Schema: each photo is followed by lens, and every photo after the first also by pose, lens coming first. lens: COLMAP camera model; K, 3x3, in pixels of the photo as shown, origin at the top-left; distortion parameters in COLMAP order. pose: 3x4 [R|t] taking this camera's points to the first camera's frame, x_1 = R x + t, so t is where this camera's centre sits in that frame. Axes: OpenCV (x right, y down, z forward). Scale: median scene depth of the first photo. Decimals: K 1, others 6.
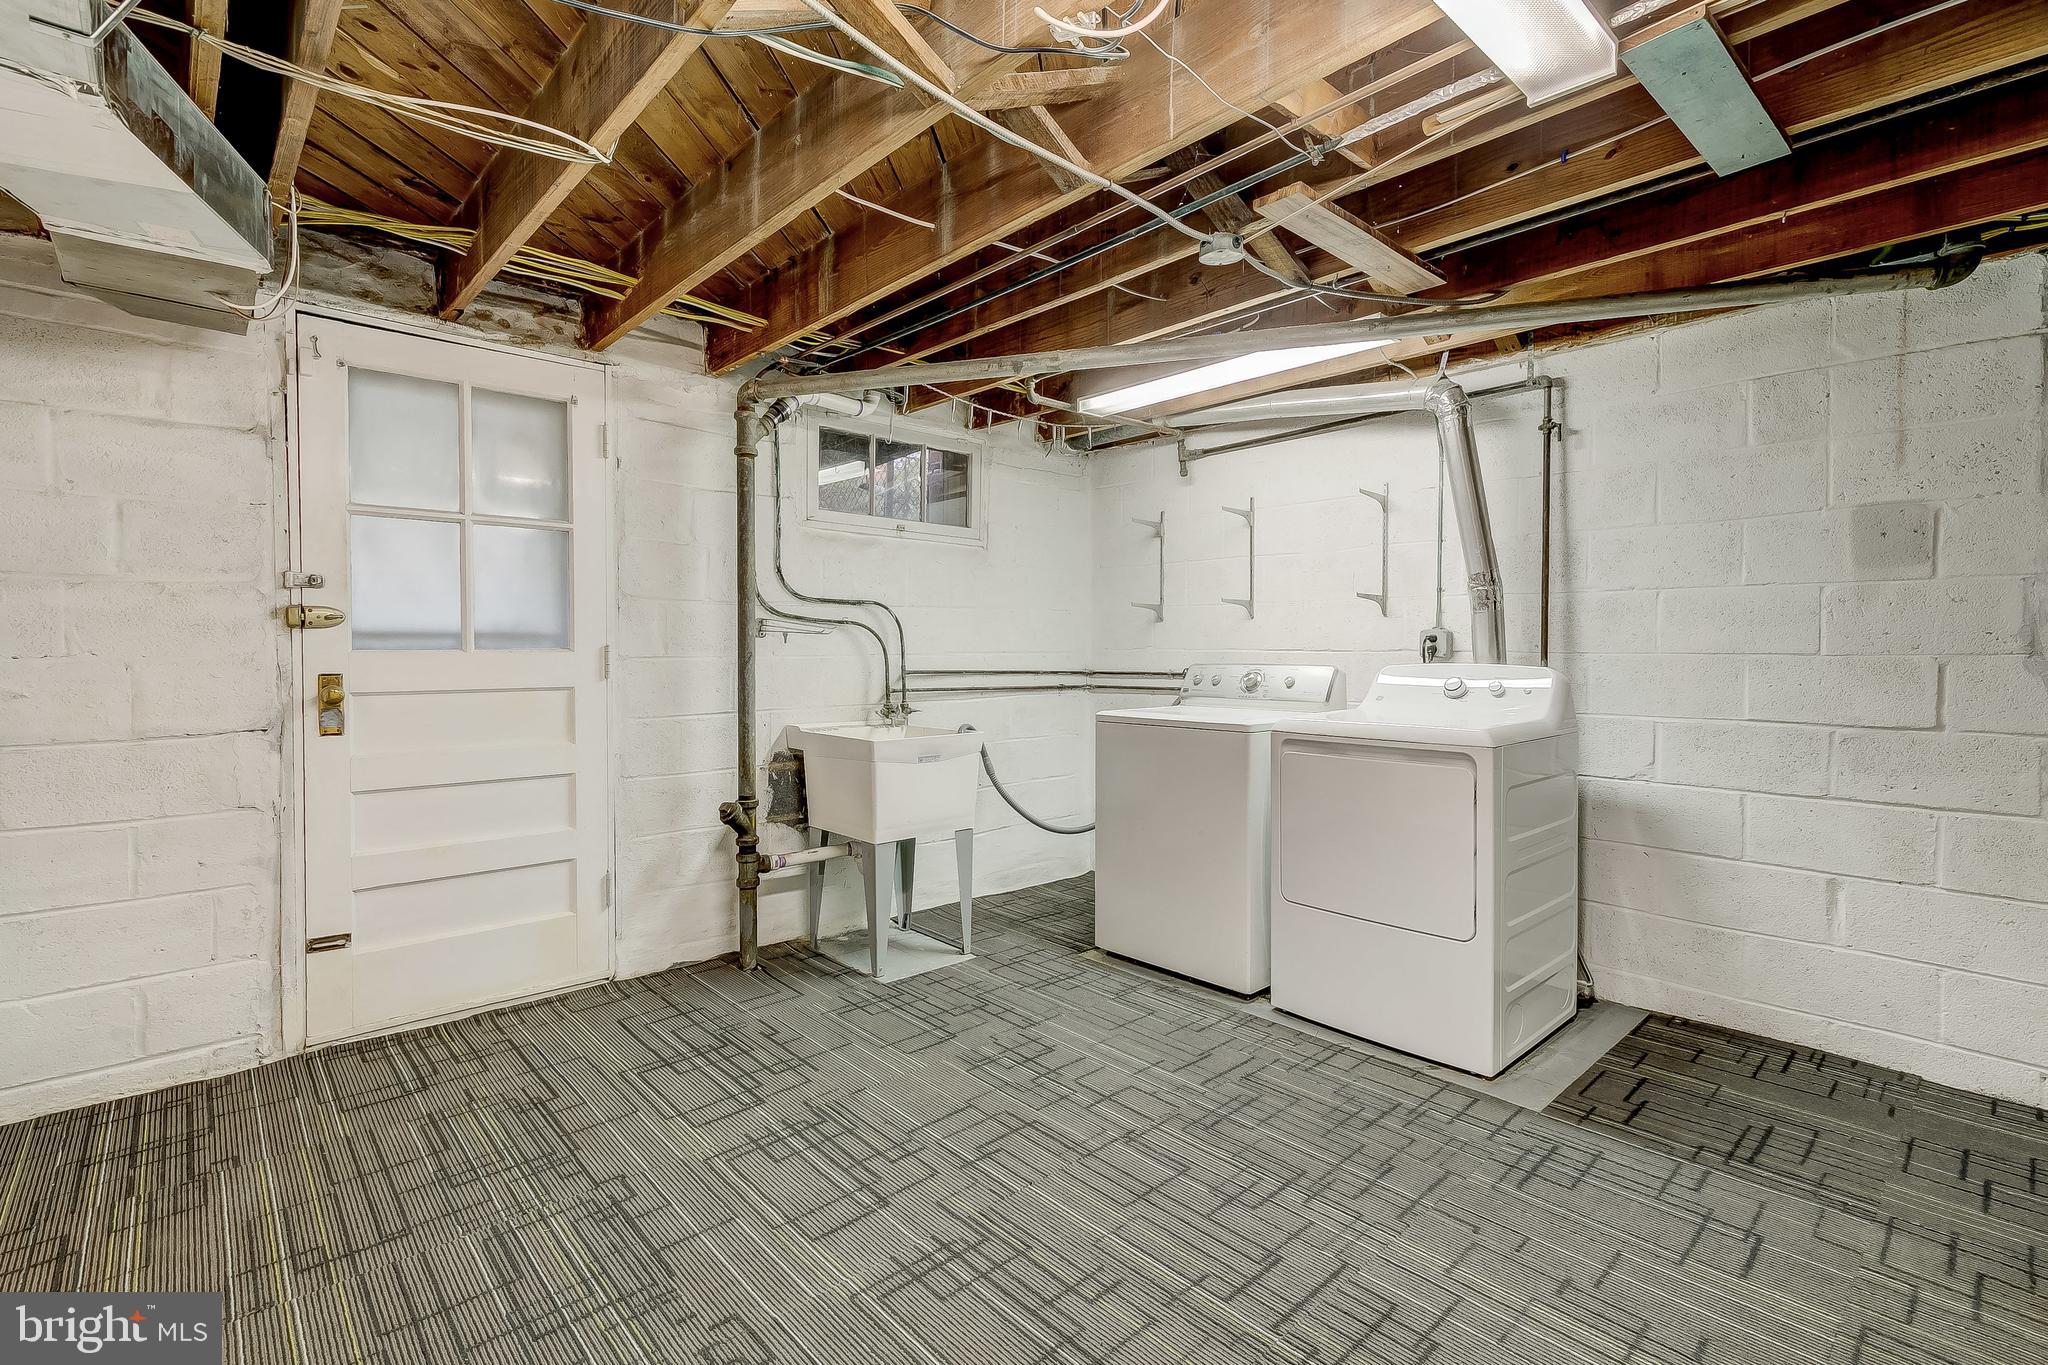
lens RADIAL K [[929.5, 0, 1022.6], [0, 929.5, 667.2], [0, 0, 1]] dist [0.014037, -0.001318]
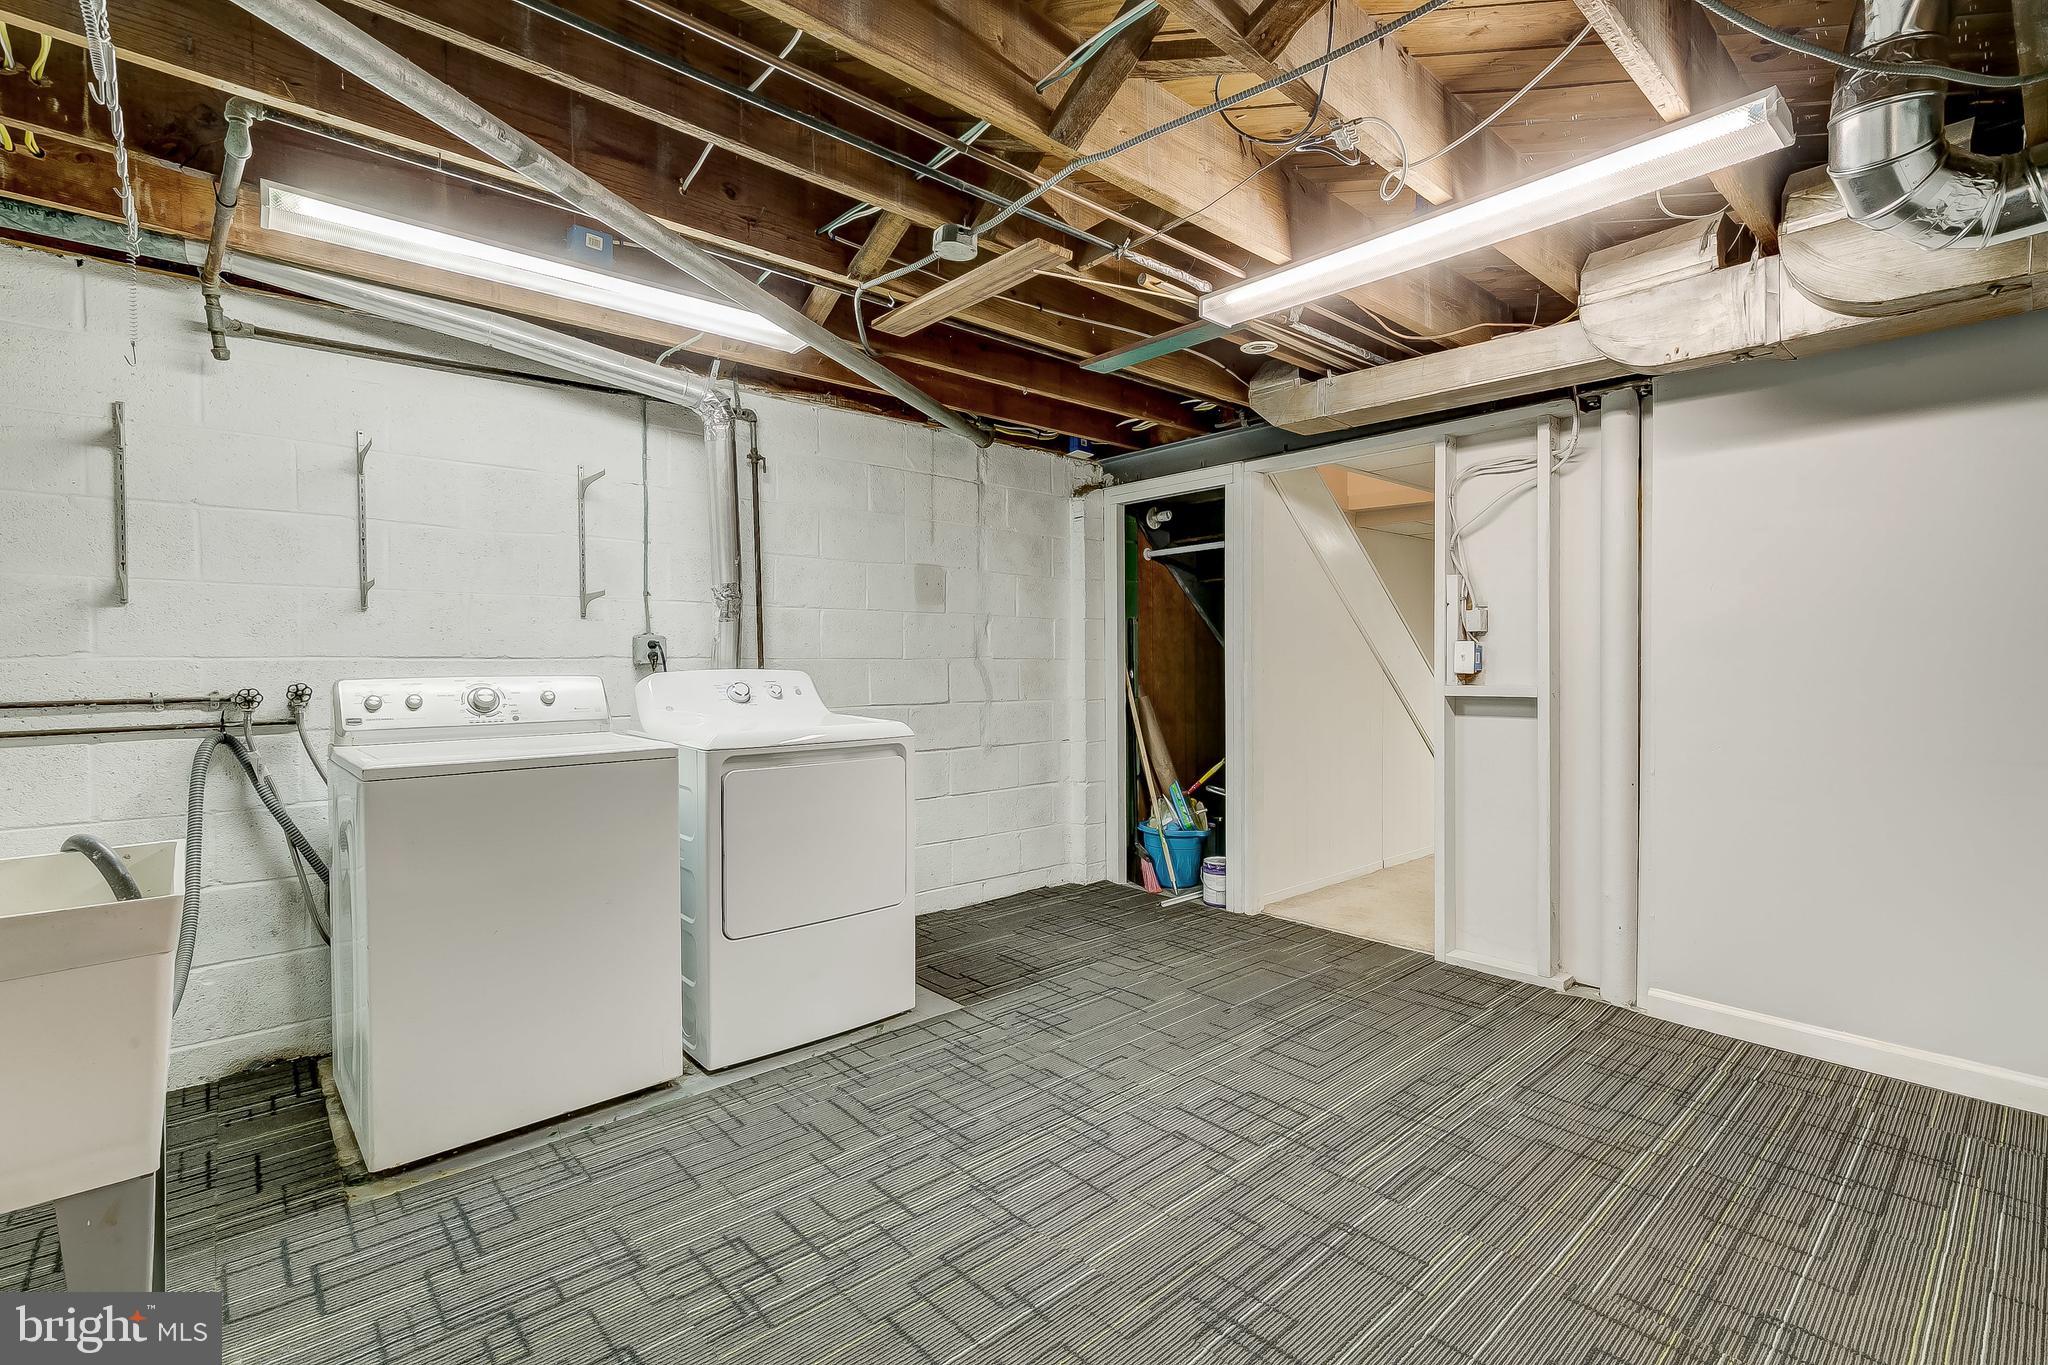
lens RADIAL K [[929.5, 0, 1022.3], [0, 929.5, 679.8], [0, 0, 1]] dist [0.014037, -0.001318]
pose [[0.013414, -0.026145, 0.999568, -0.660750], [0.023320, 0.999394, 0.025828, -0.013800], [-0.999638, 0.022964, 0.014016, 0.794387]]
